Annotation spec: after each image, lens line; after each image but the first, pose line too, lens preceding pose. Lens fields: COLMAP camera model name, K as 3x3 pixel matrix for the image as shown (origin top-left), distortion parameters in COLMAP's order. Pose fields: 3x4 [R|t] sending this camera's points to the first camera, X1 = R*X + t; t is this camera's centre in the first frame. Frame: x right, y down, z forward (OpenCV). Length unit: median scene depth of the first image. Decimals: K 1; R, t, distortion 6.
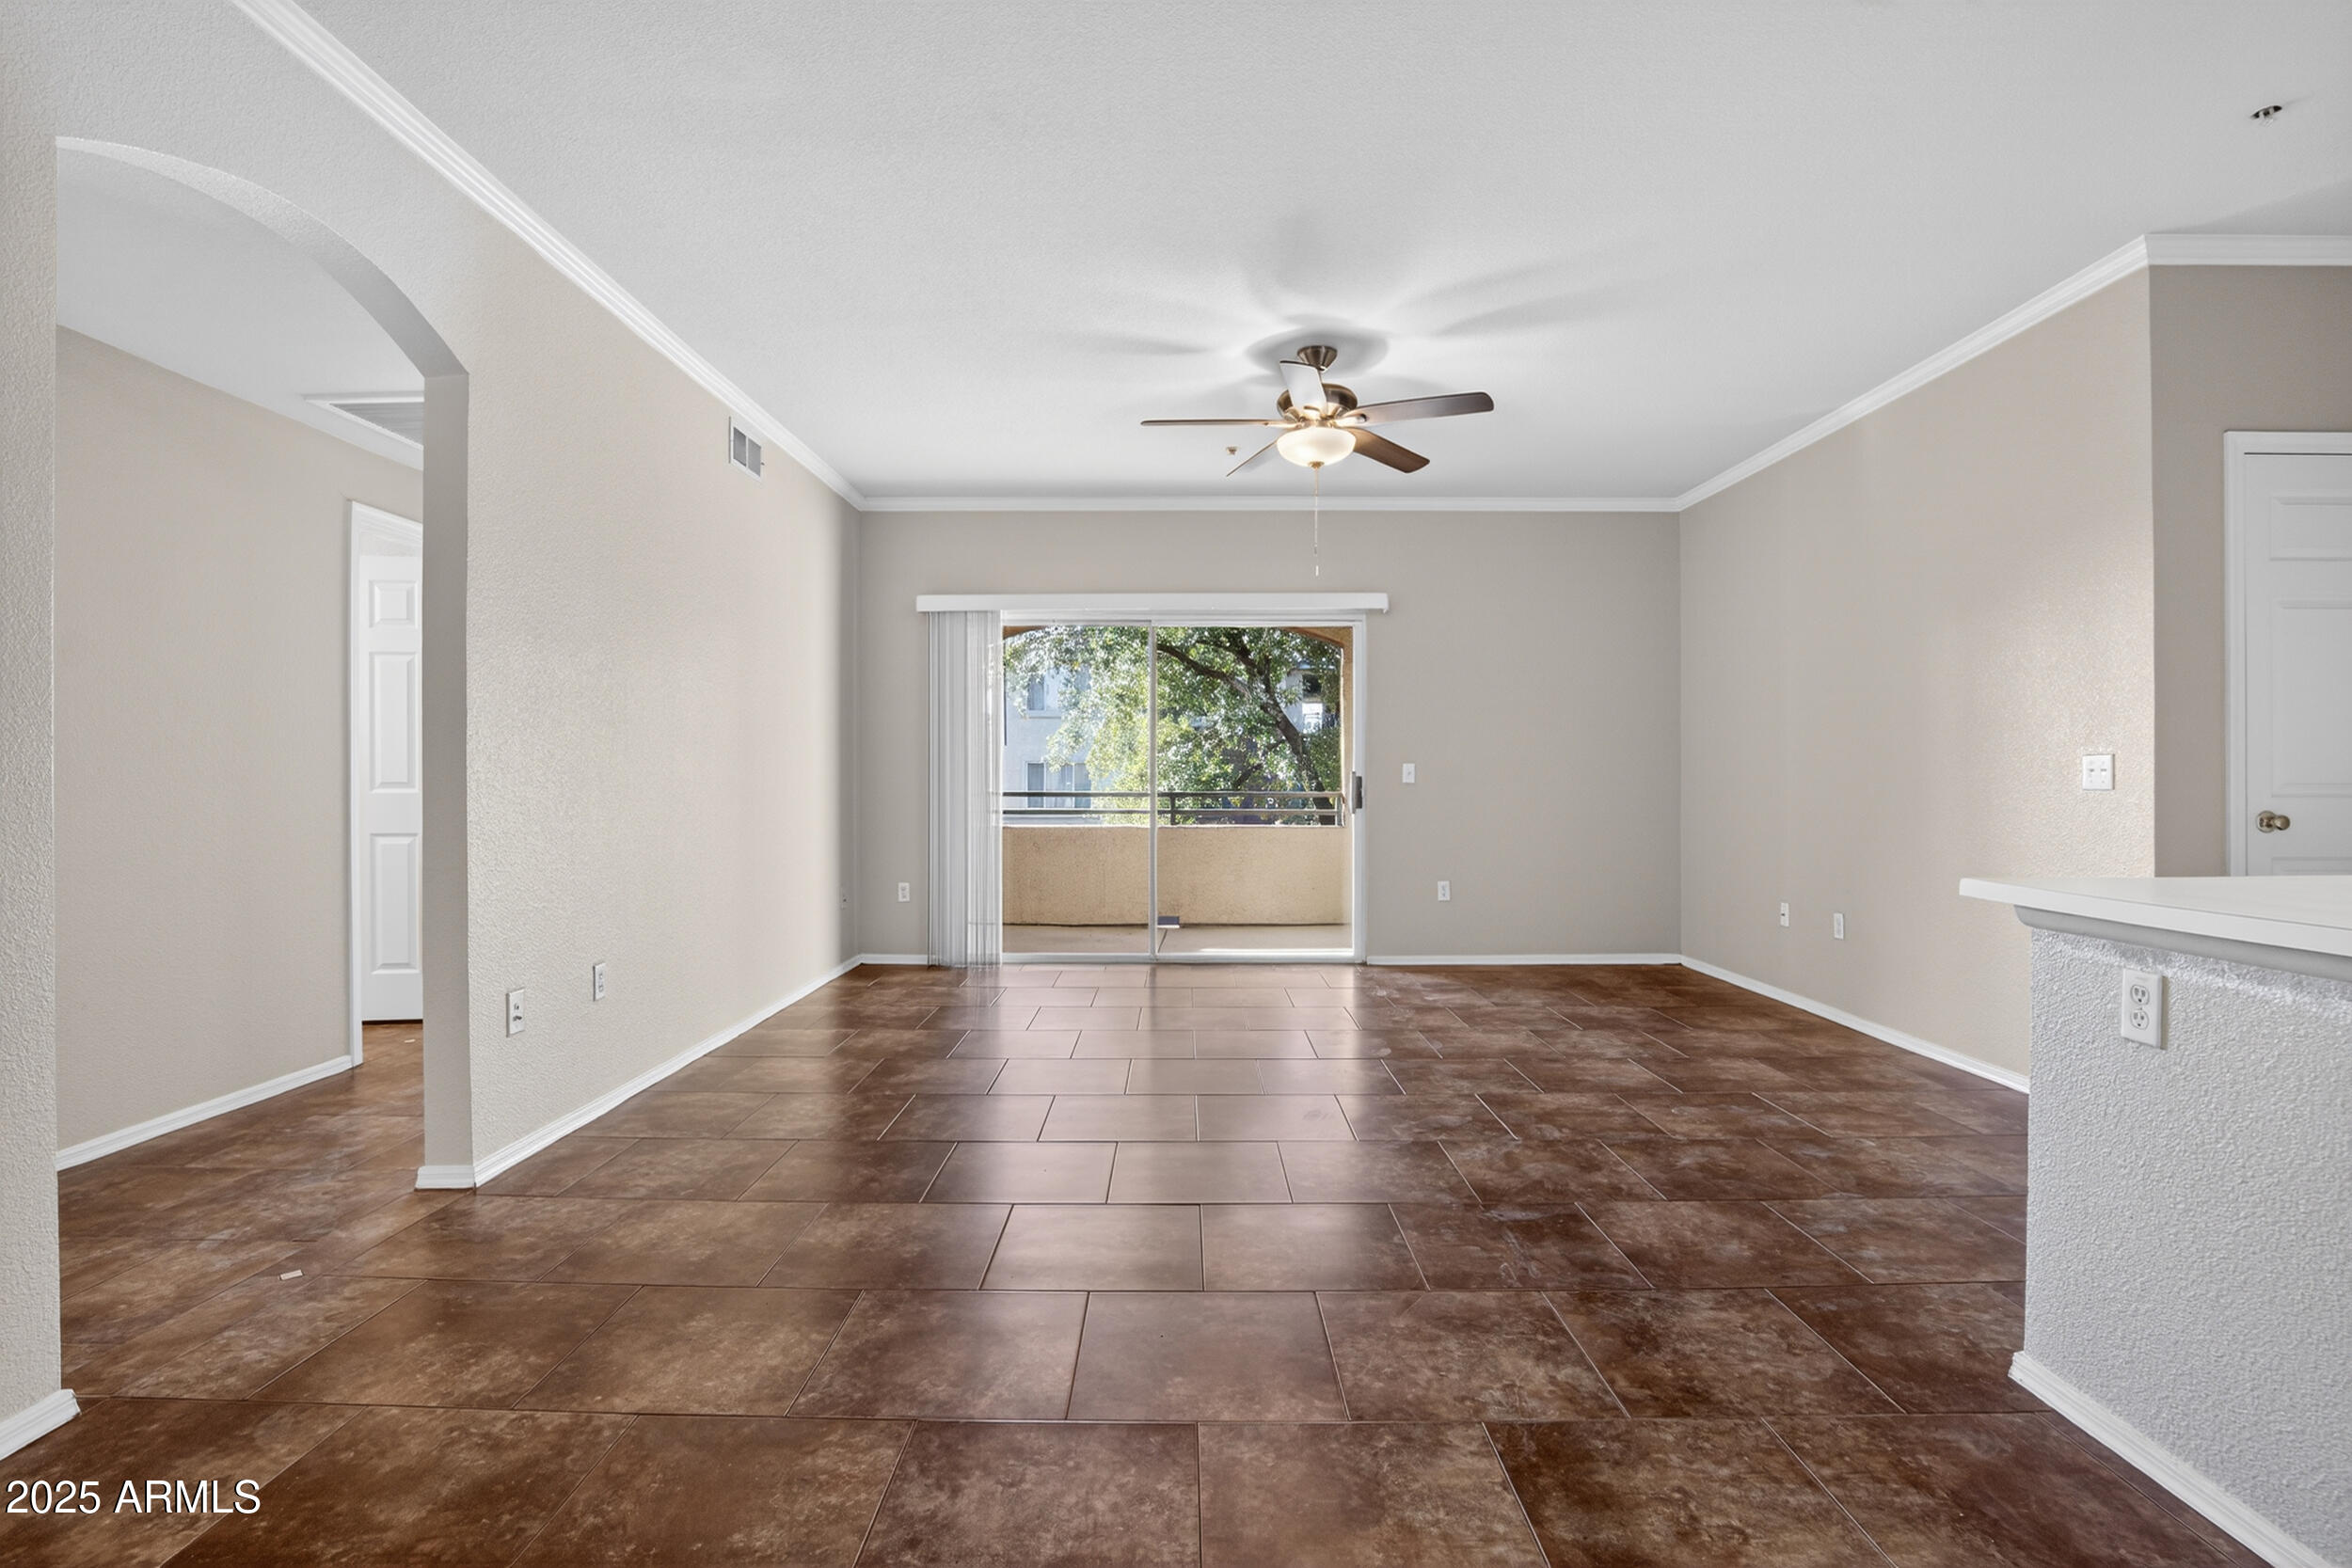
lens RADIAL K [[1100.8, 0, 1169.4], [0, 1100.8, 788.1], [0, 0, 1]] dist [-0.044176, 0.011496]
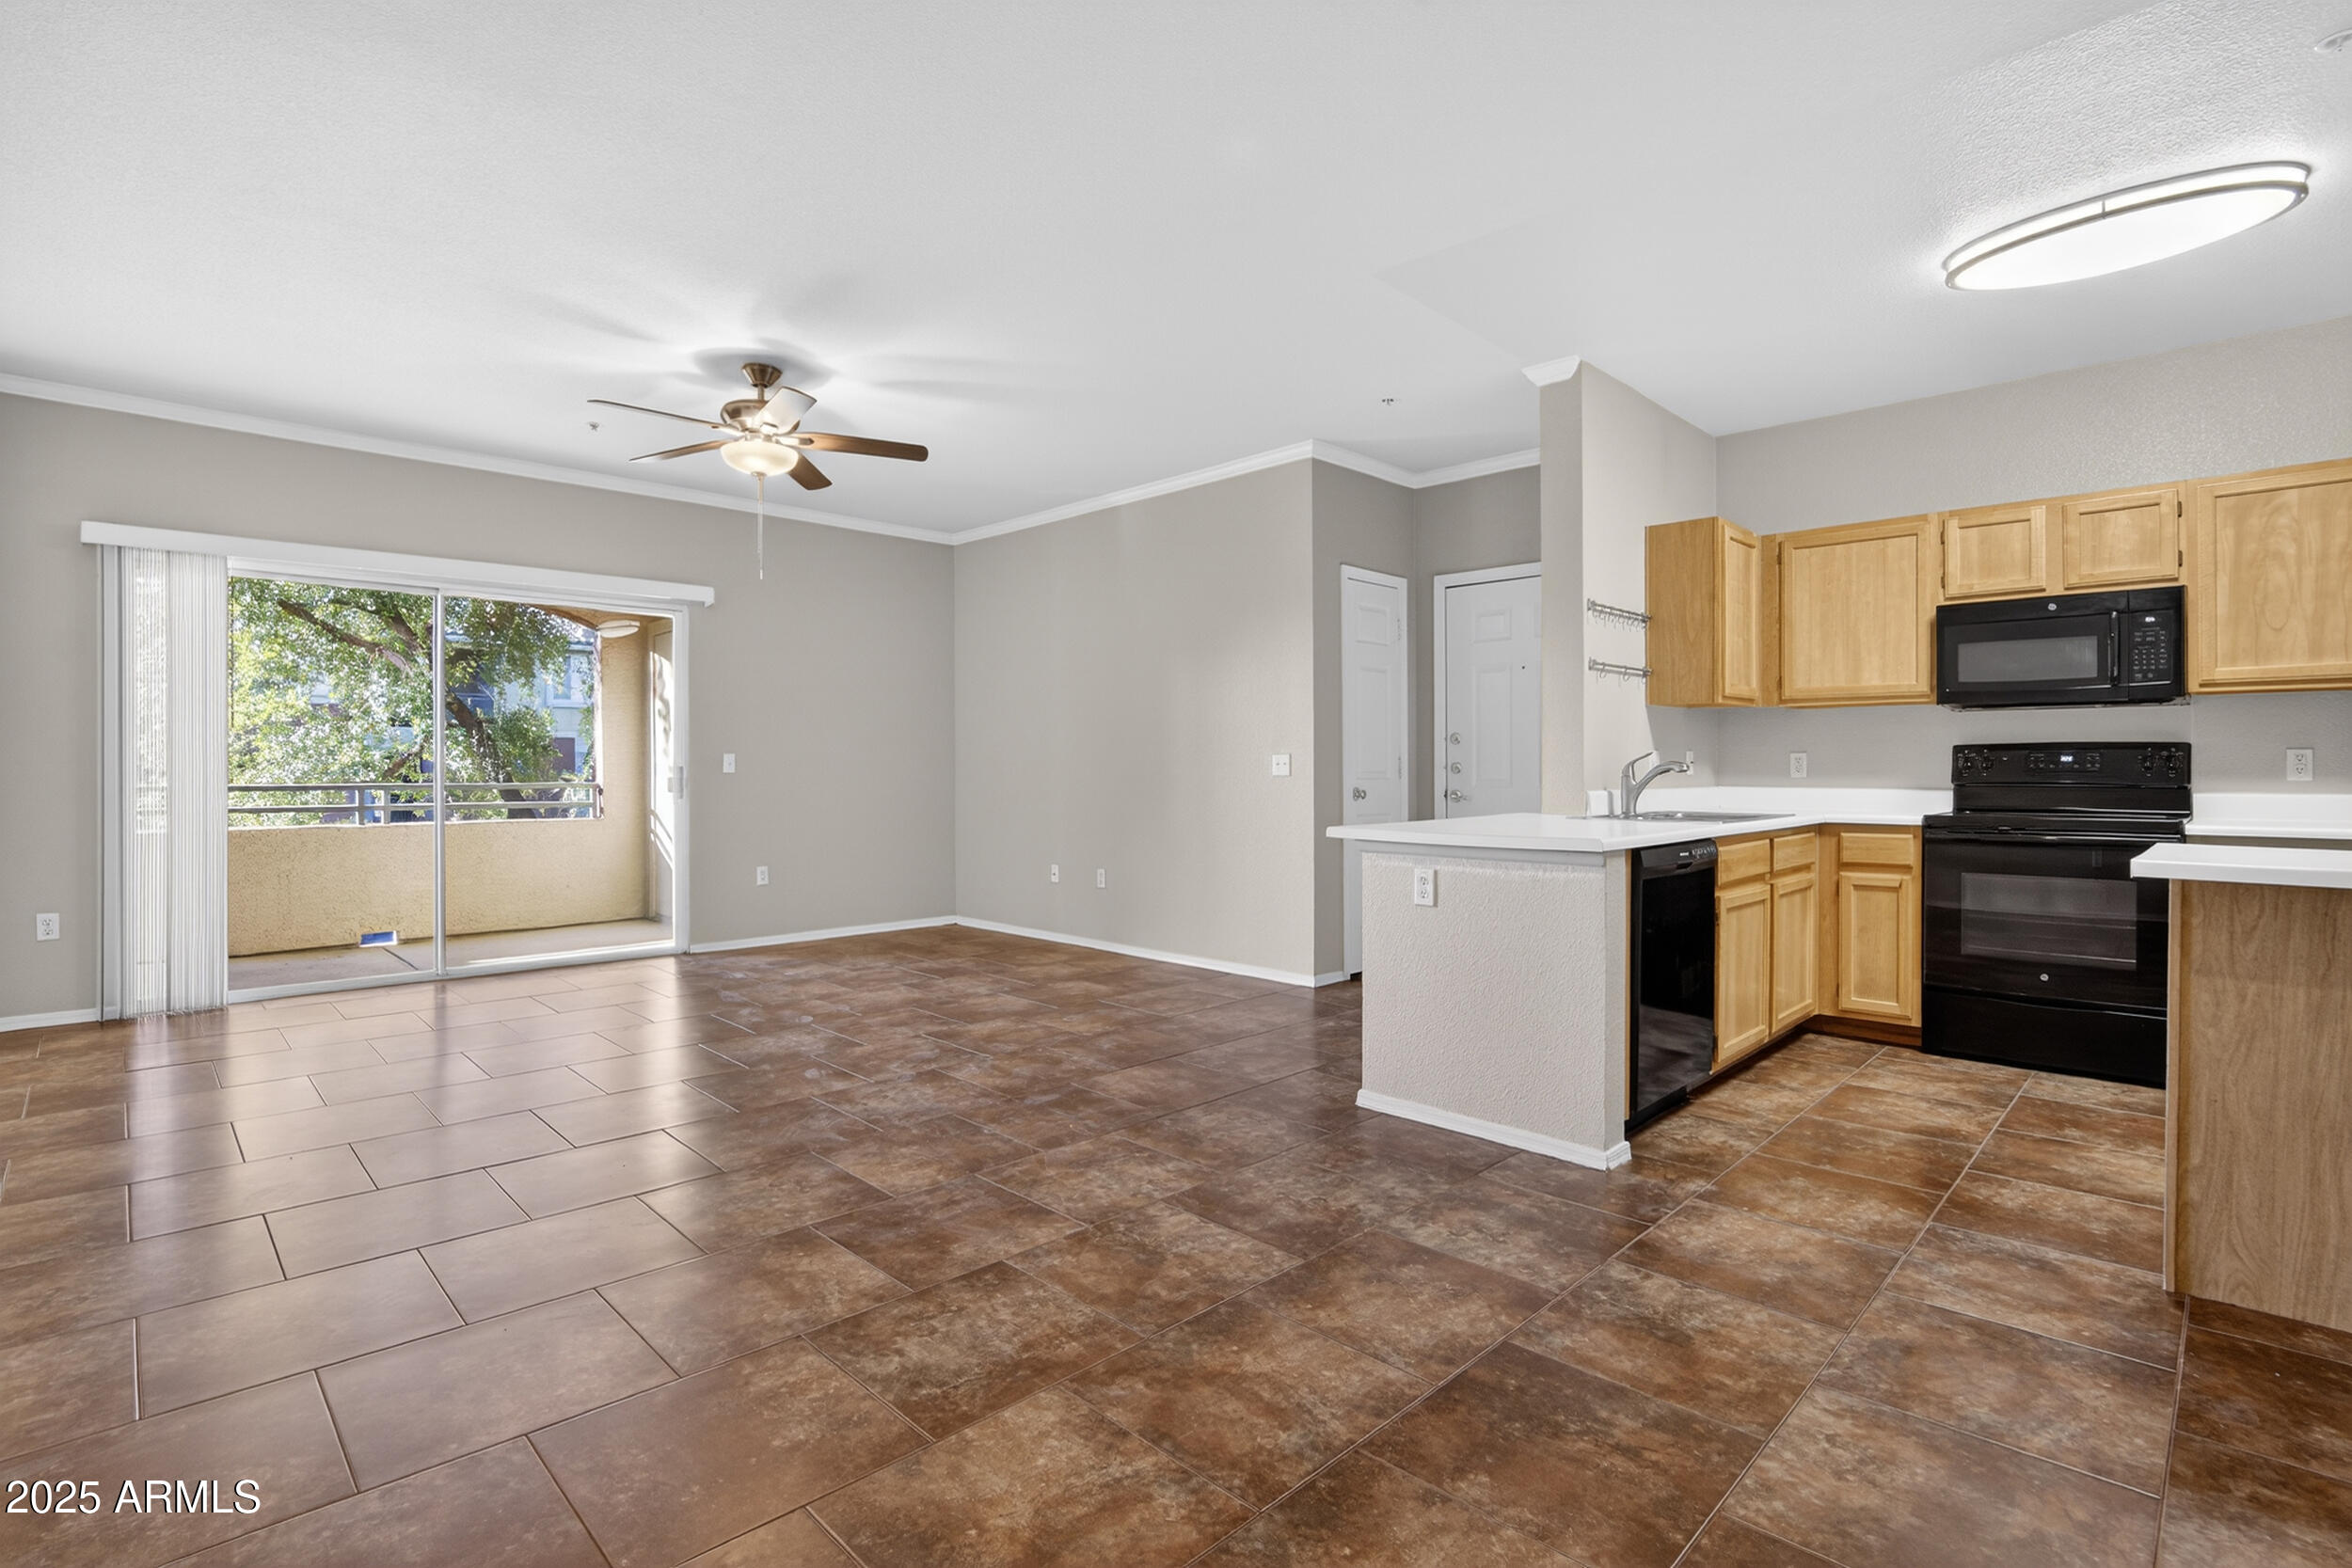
lens RADIAL K [[1106.0, 0, 1175.6], [0, 1106.0, 777.8], [0, 0, 1]] dist [-0.040722, 0.009656]
pose [[0.703817, -0.006216, 0.710354, -0.408585], [0.005917, 0.999978, 0.002888, -0.001478], [-0.710357, 0.002170, 0.703839, -0.046218]]
